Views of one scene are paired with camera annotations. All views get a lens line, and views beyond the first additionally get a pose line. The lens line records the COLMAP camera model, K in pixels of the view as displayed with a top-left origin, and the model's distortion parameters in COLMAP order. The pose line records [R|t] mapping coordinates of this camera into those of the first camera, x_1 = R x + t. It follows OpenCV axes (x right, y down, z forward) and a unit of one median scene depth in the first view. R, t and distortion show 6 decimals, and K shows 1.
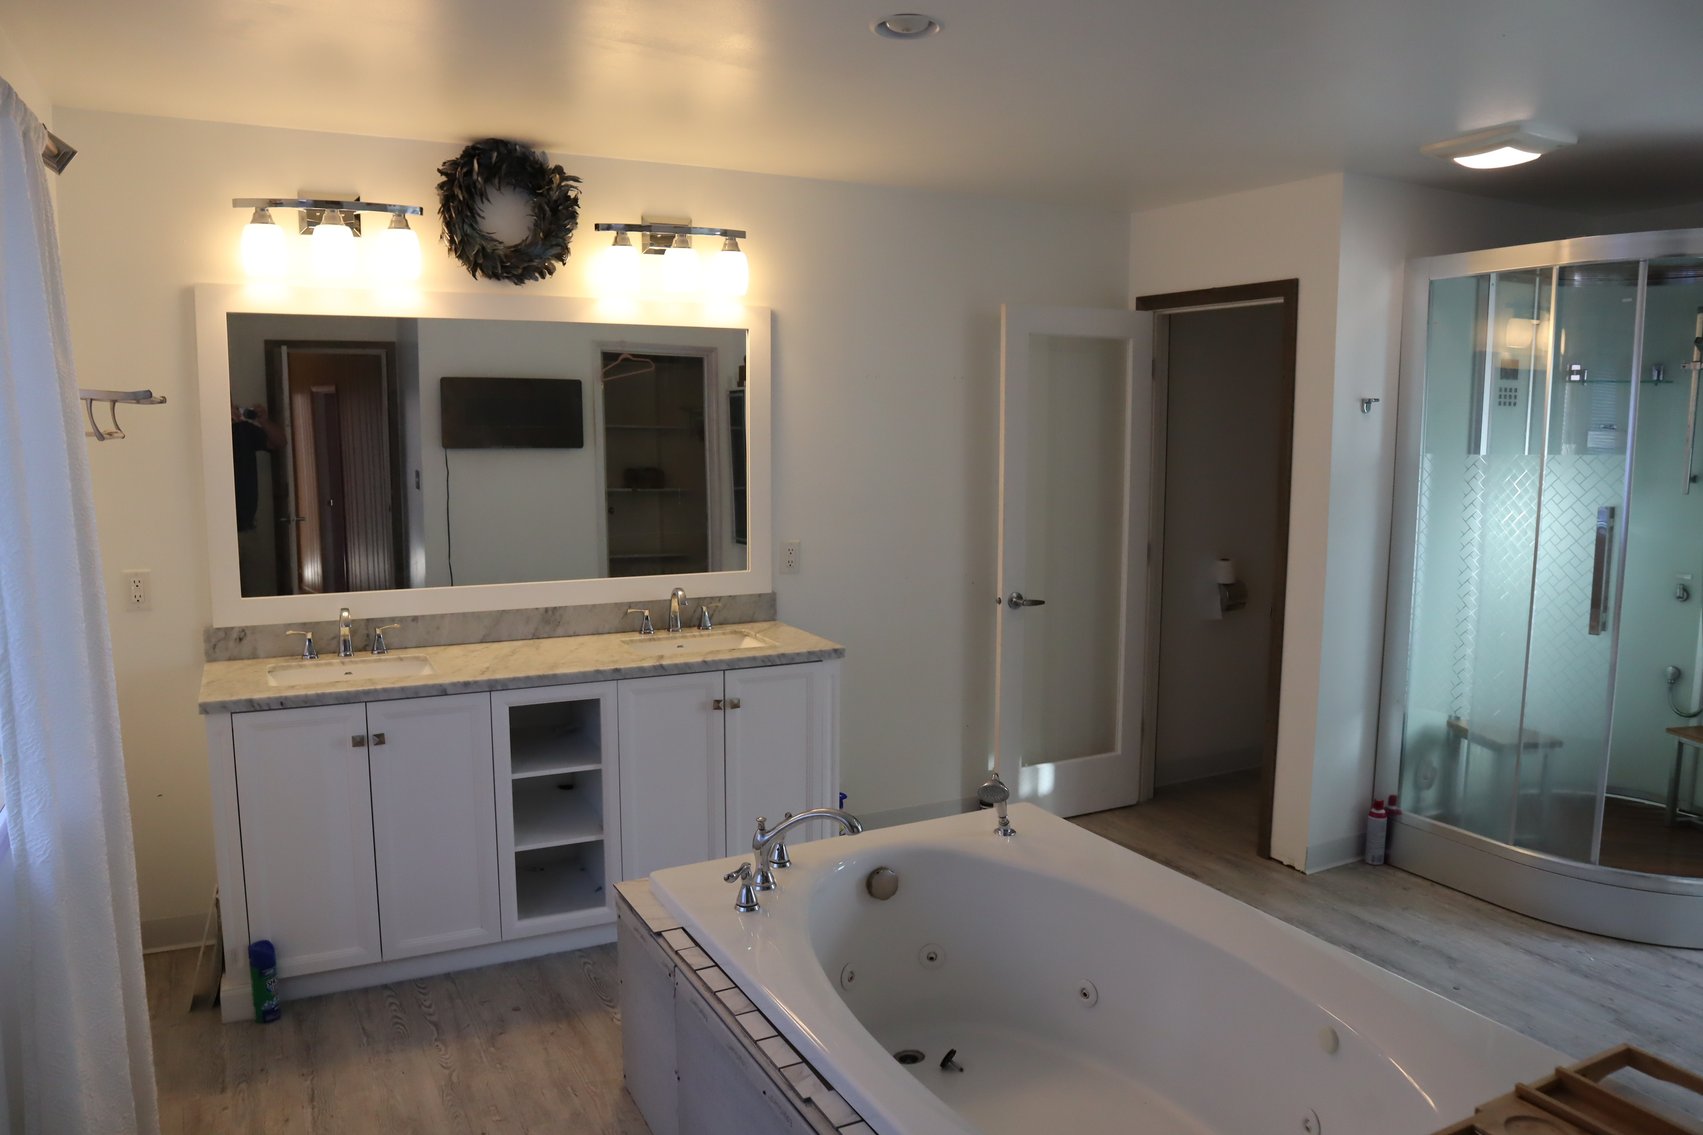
lens RADIAL K [[1182.1, 0, 852.9], [0, 1182.1, 586.2], [0, 0, 1]] dist [-0.125286, 0.077070]
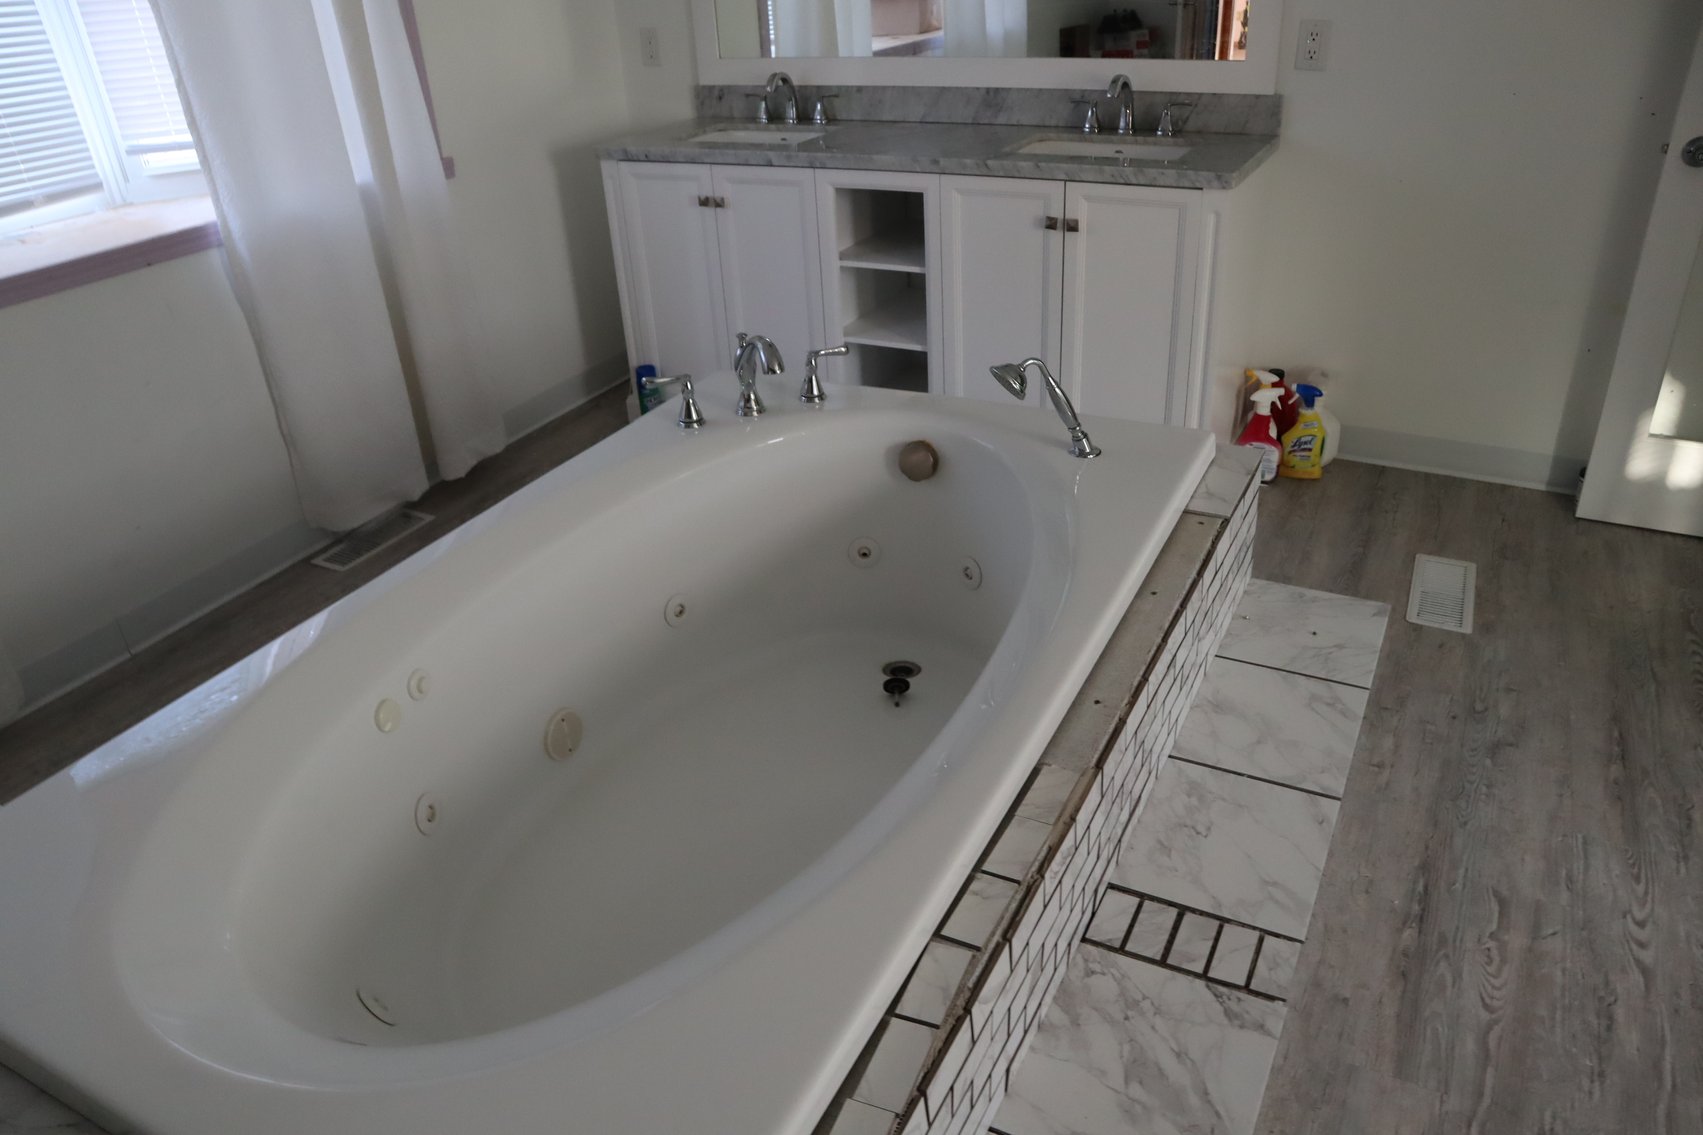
lens RADIAL K [[1182.1, 0, 852.9], [0, 1182.1, 586.2], [0, 0, 1]] dist [-0.125286, 0.077070]
pose [[0.561601, 0.375276, -0.737409, 0.490715], [-0.054849, 0.906153, 0.419379, -0.000903], [0.825588, -0.195077, 0.529480, 0.417194]]
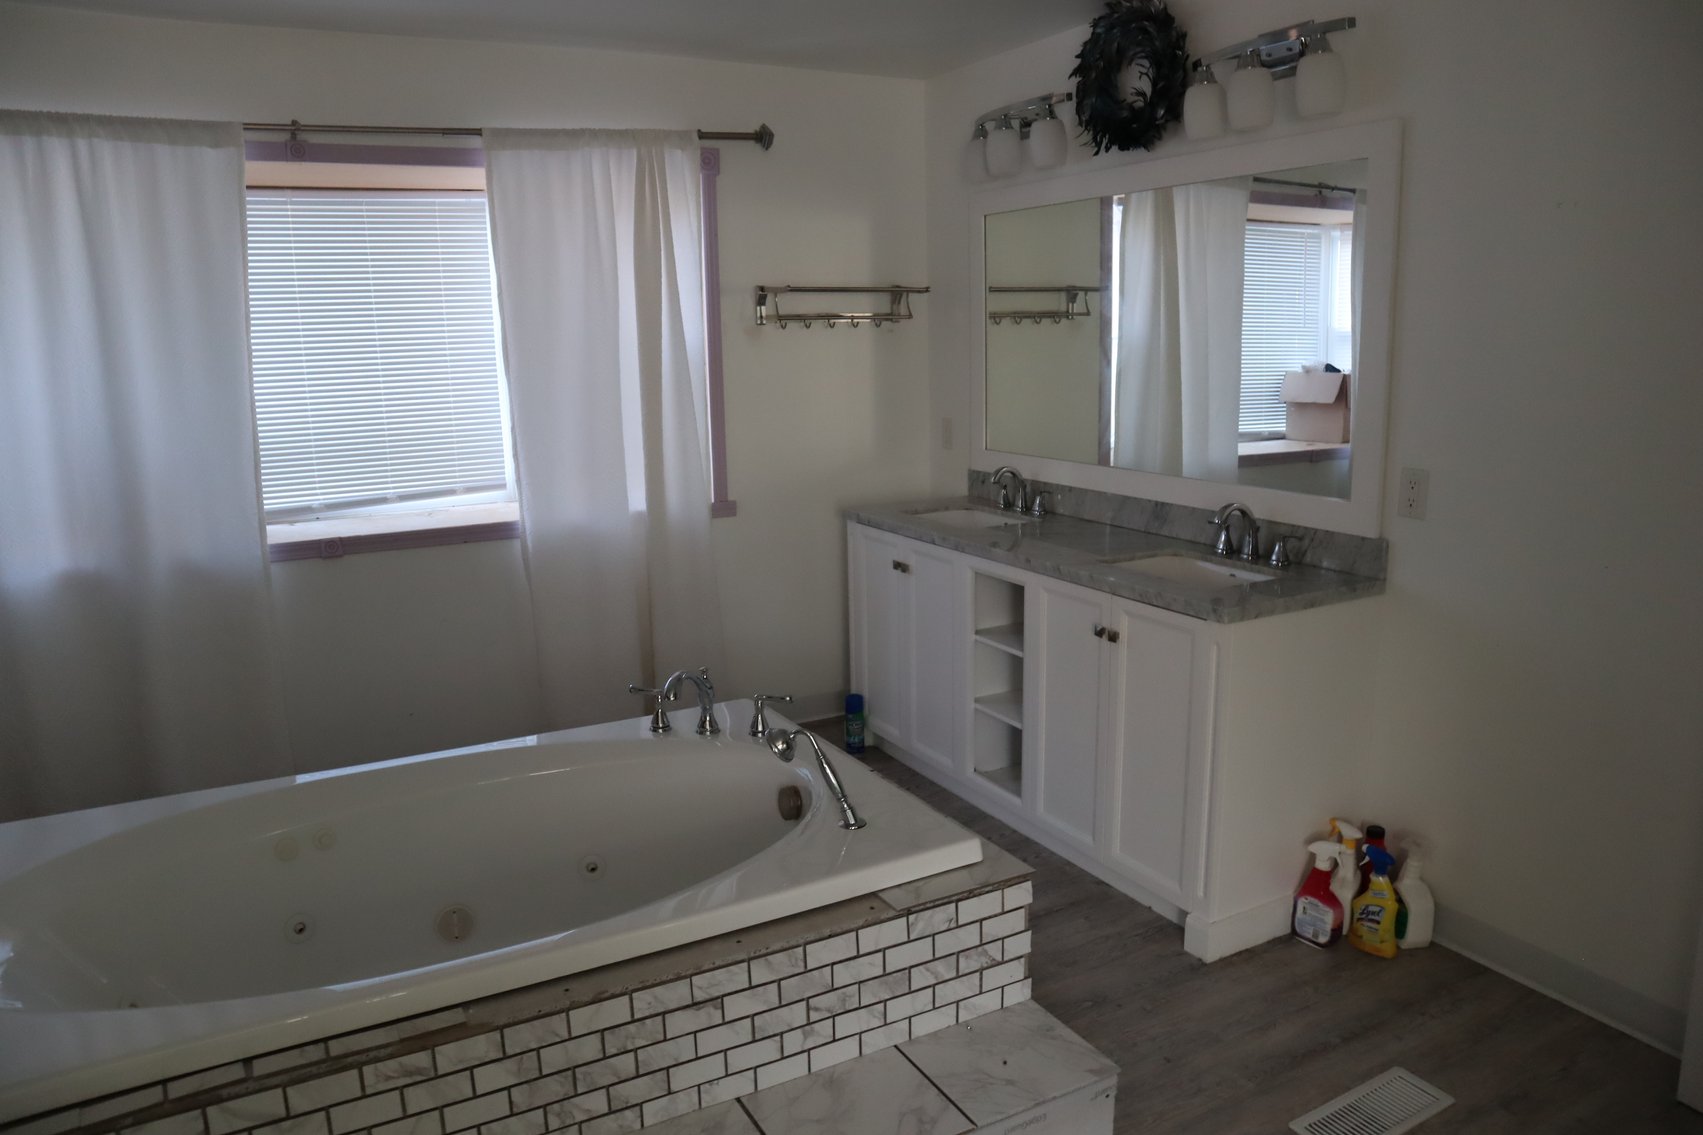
lens RADIAL K [[1182.1, 0, 852.9], [0, 1182.1, 586.2], [0, 0, 1]] dist [-0.125286, 0.077070]
pose [[0.016585, 0.202257, -0.979192, 0.704058], [-0.118264, 0.972849, 0.198944, -0.077506], [0.992844, 0.112504, 0.040055, 0.786072]]
